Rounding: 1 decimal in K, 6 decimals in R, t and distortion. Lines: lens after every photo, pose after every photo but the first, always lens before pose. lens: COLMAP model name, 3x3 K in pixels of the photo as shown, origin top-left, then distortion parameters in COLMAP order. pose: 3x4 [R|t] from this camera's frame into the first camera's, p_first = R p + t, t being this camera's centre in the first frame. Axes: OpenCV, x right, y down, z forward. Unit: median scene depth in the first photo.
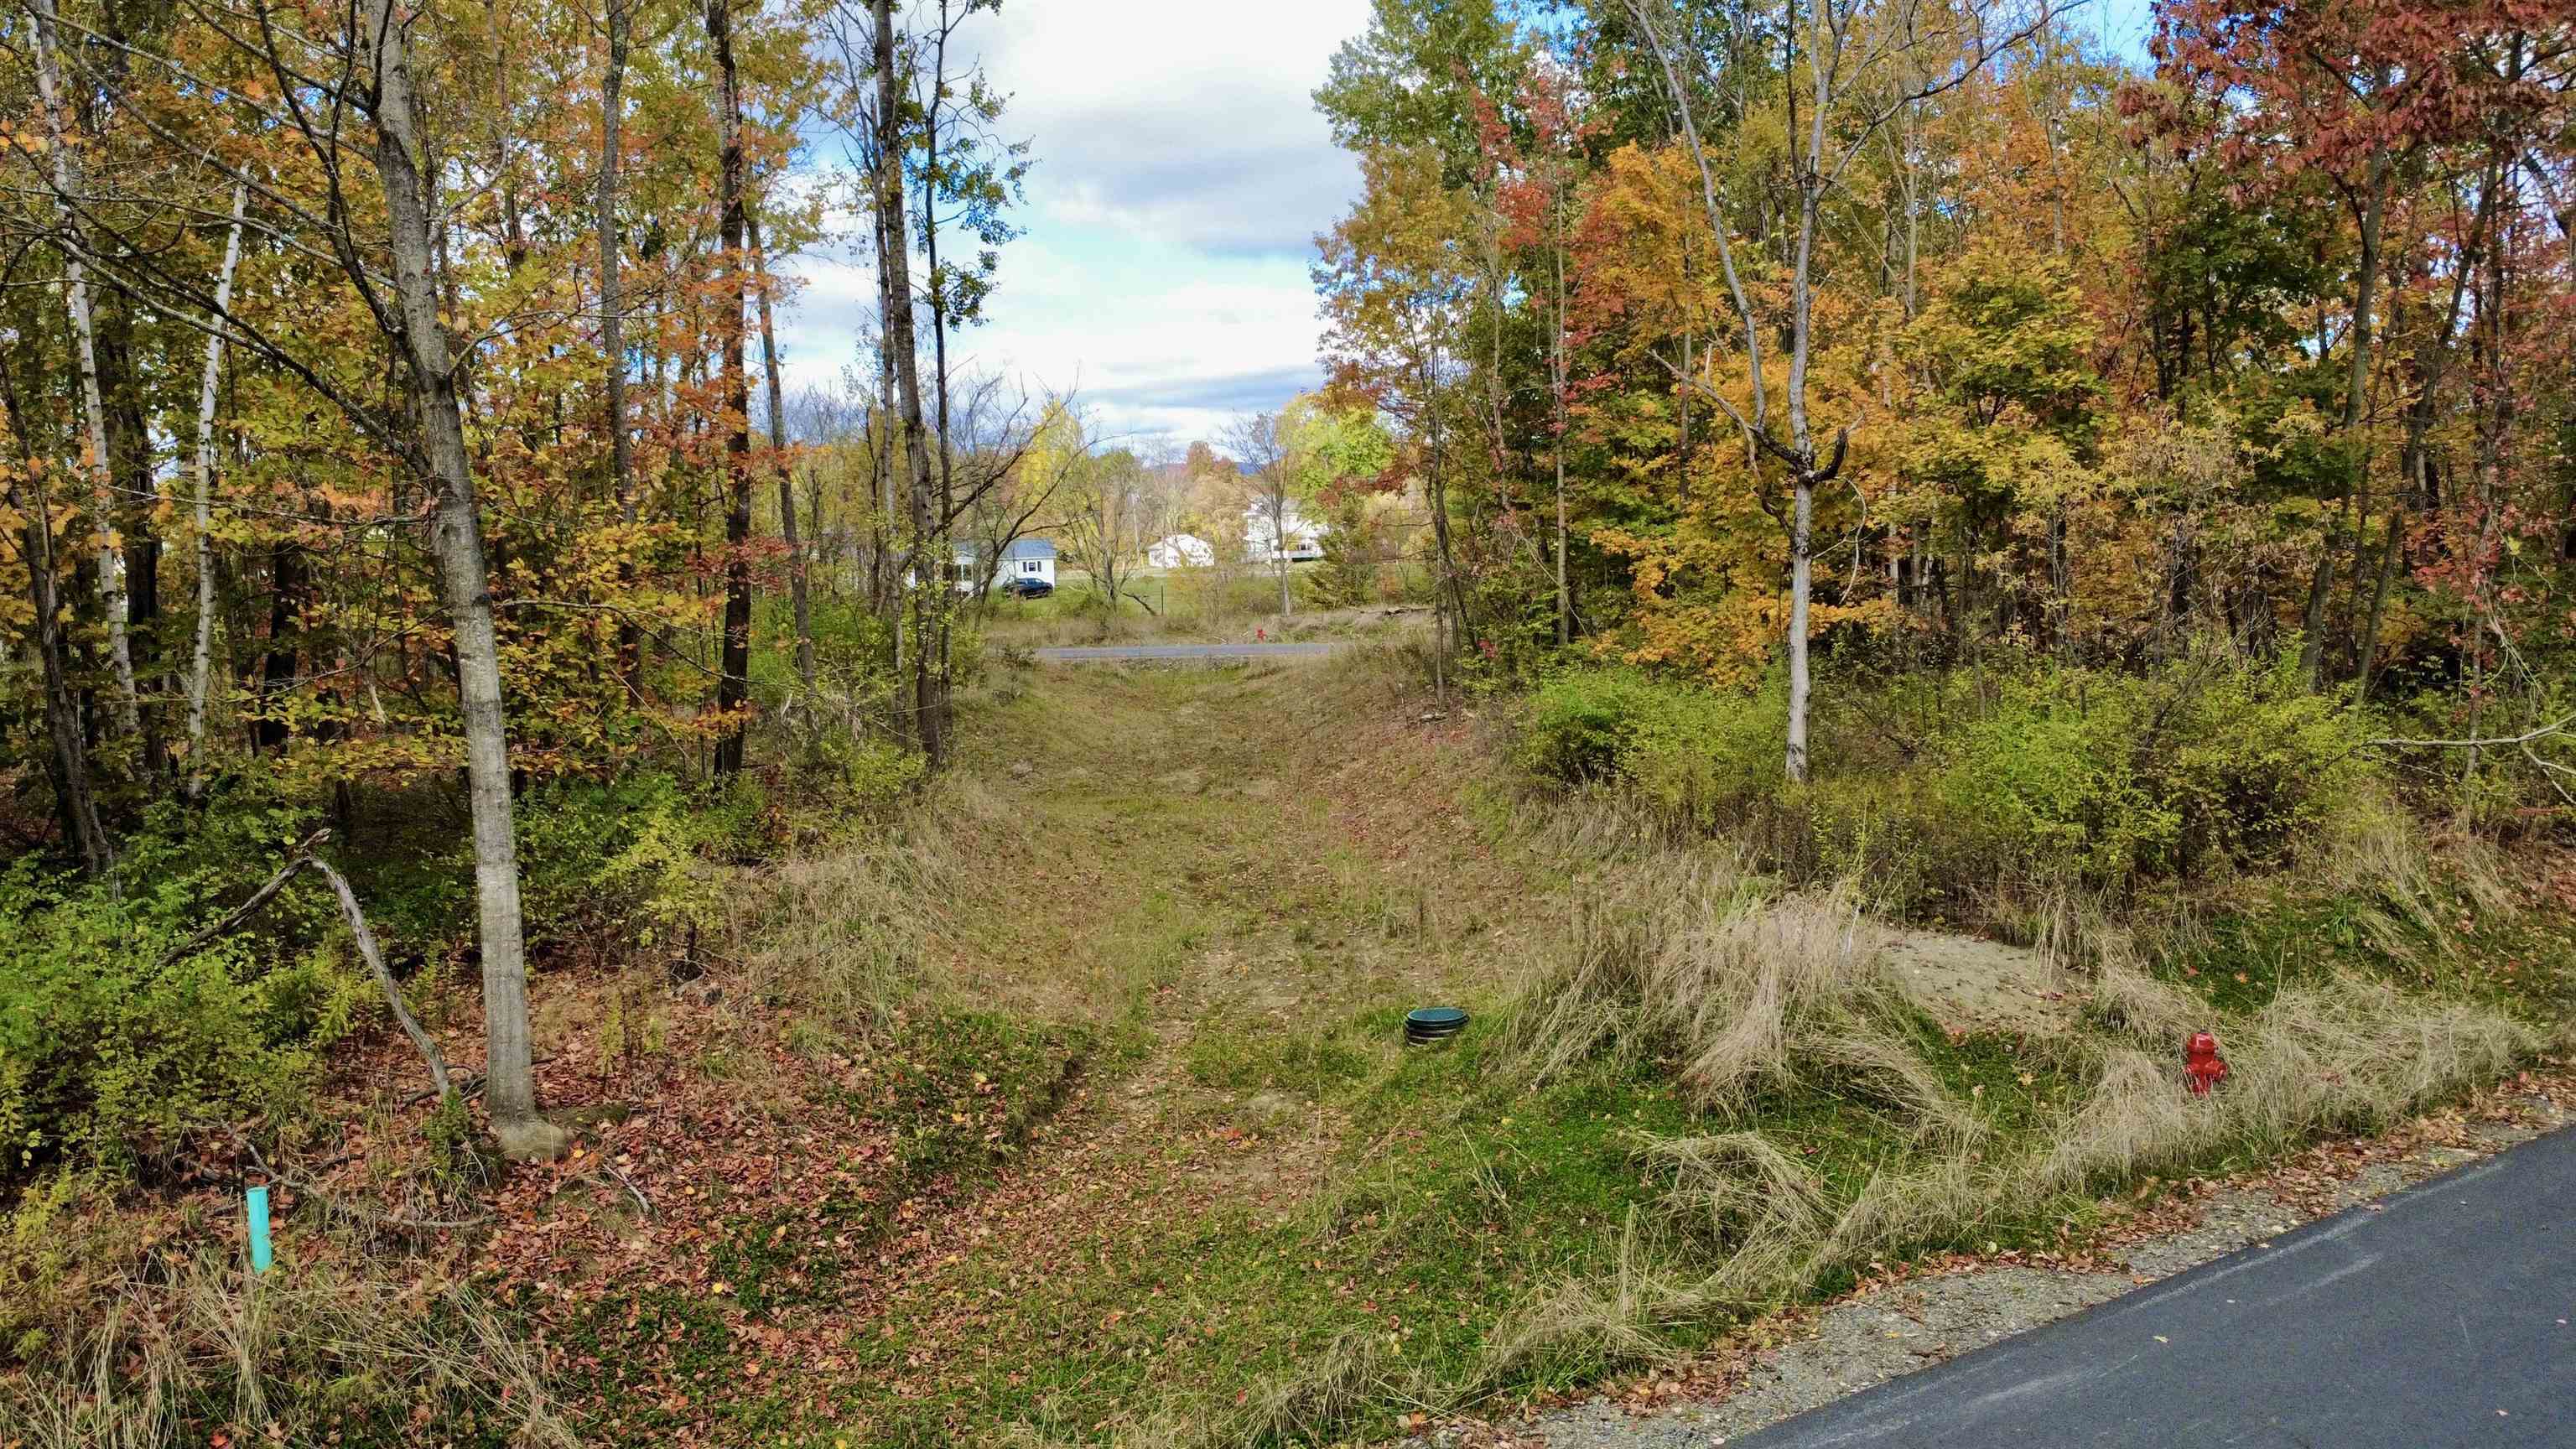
lens RADIAL K [[1883.7, 0, 1288.0], [0, 1883.7, 724.5], [0, 0, 1]] dist [-0.081515, 0.116036]
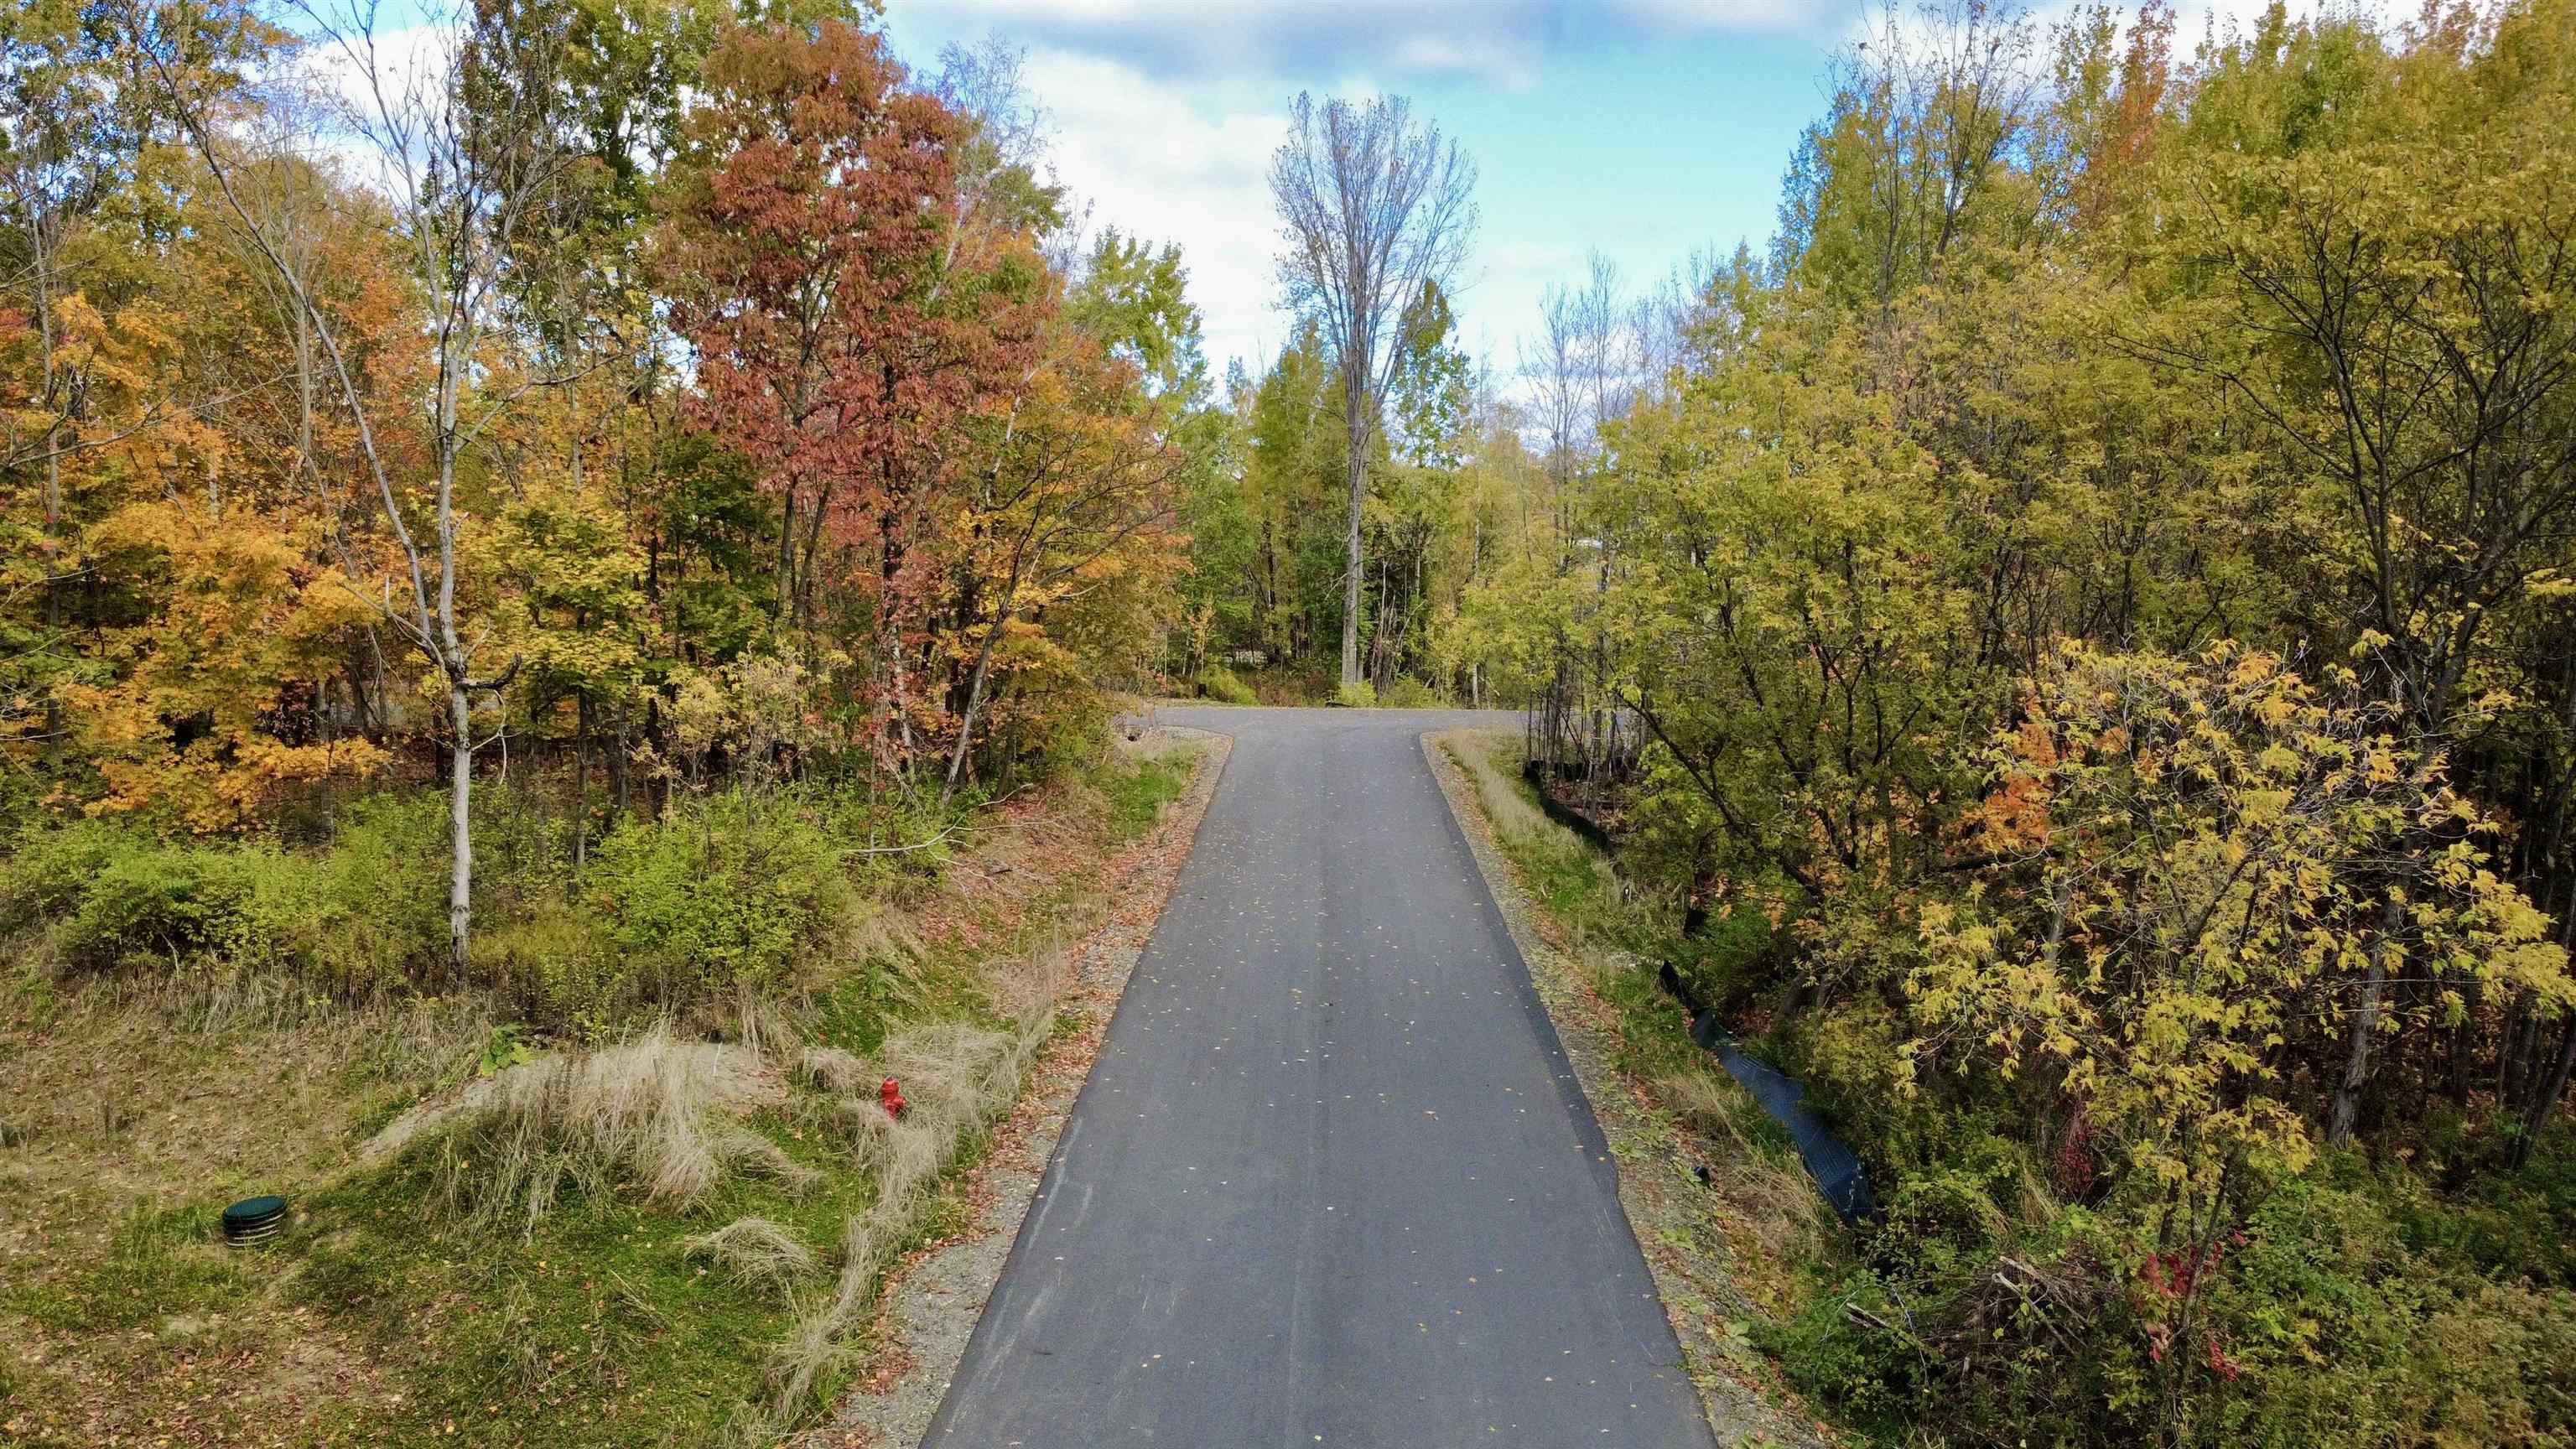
lens RADIAL K [[1883.7, 0, 1288.0], [0, 1883.7, 724.5], [0, 0, 1]] dist [-0.081515, 0.116036]
pose [[0.520821, -0.059334, 0.851601, -0.452069], [0.049368, 0.998006, 0.039342, -0.122490], [-0.852237, 0.021552, 0.522711, -0.079314]]
